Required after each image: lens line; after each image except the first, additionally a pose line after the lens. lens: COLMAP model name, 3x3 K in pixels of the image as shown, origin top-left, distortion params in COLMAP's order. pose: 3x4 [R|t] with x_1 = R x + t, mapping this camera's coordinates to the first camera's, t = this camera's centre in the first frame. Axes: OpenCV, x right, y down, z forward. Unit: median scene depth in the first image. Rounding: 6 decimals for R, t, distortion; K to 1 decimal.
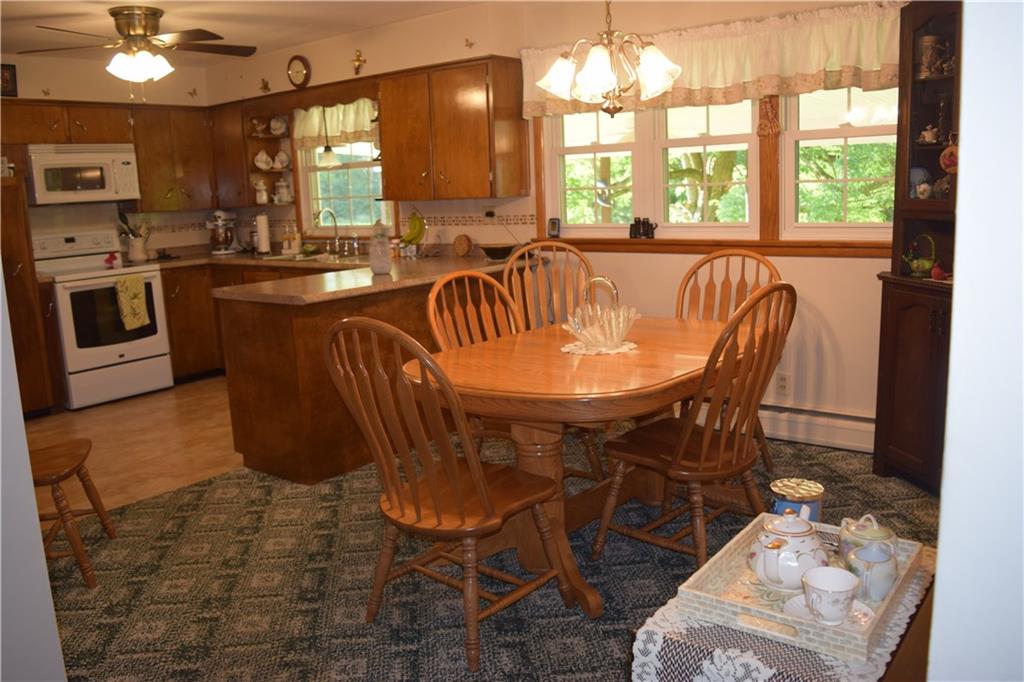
lens RADIAL K [[850.1, 0, 506.6], [0, 850.1, 337.1], [0, 0, 1]] dist [-0.090011, 0.018965]
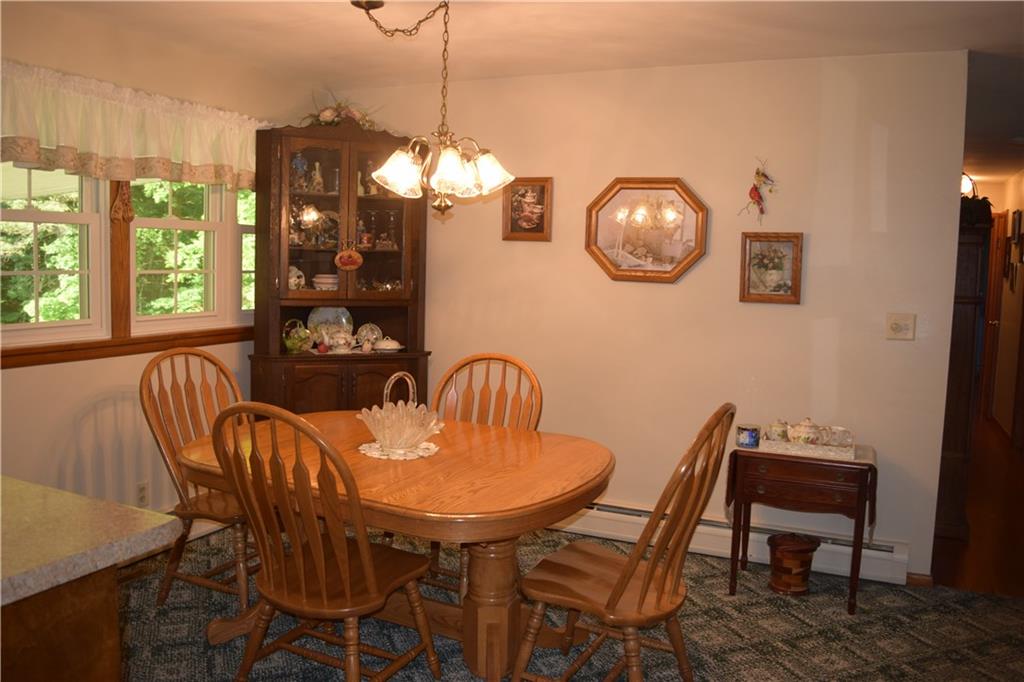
lens RADIAL K [[808.3, 0, 509.0], [0, 808.3, 336.7], [0, 0, 1]] dist [-0.088877, 0.010899]
pose [[-0.245245, -0.056062, 0.967839, -0.427480], [0.150750, 0.983978, 0.095196, -0.097360], [-0.957669, 0.169248, -0.232864, 0.586036]]
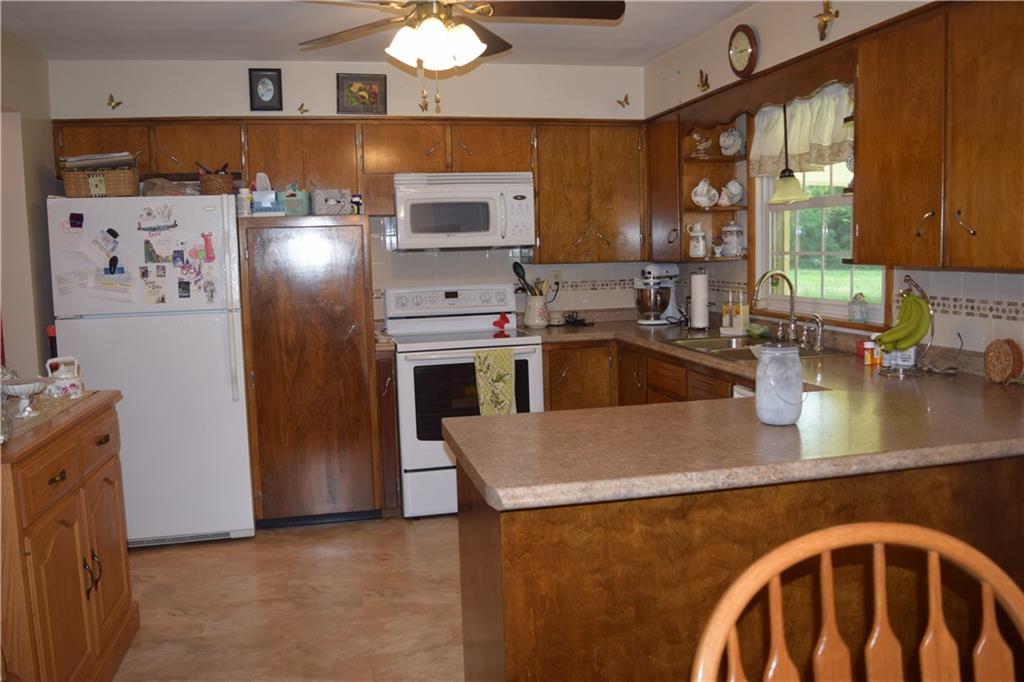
lens RADIAL K [[850.1, 0, 506.6], [0, 850.1, 337.1], [0, 0, 1]] dist [-0.090011, 0.018965]
pose [[0.780900, 0.085034, -0.618841, 0.017104], [-0.114516, 0.993389, -0.008005, -0.079146], [0.614069, 0.077119, 0.785476, 0.415488]]
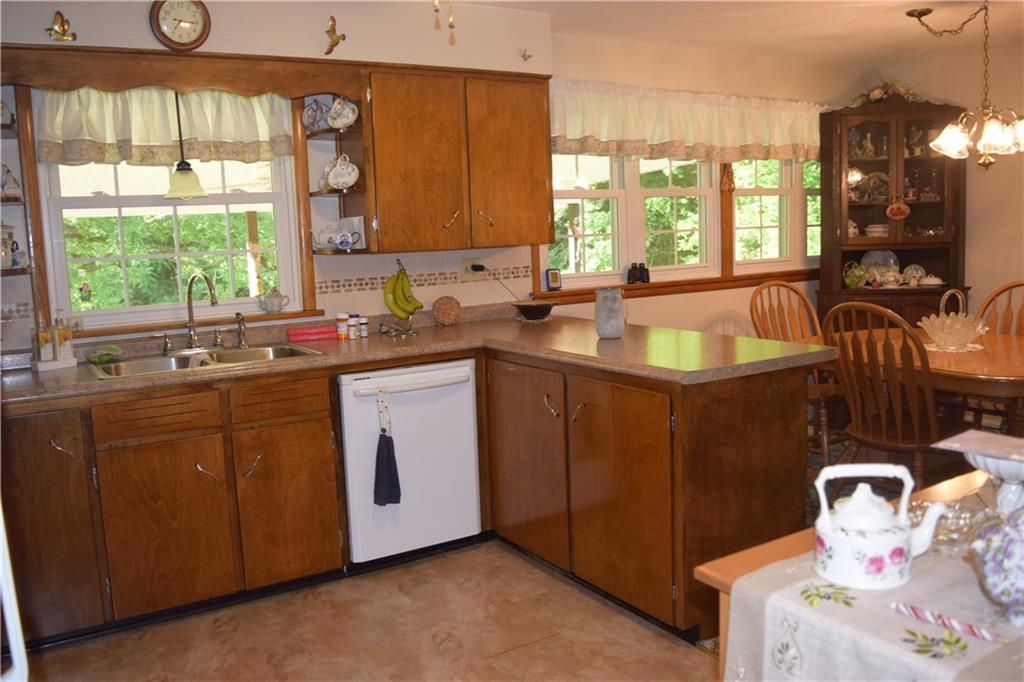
lens RADIAL K [[850.1, 0, 506.6], [0, 850.1, 337.1], [0, 0, 1]] dist [-0.090011, 0.018965]
pose [[0.332353, -0.090165, 0.938835, -0.693384], [0.189836, 0.981443, 0.027054, -0.088954], [-0.923853, 0.169233, 0.343302, 0.648577]]
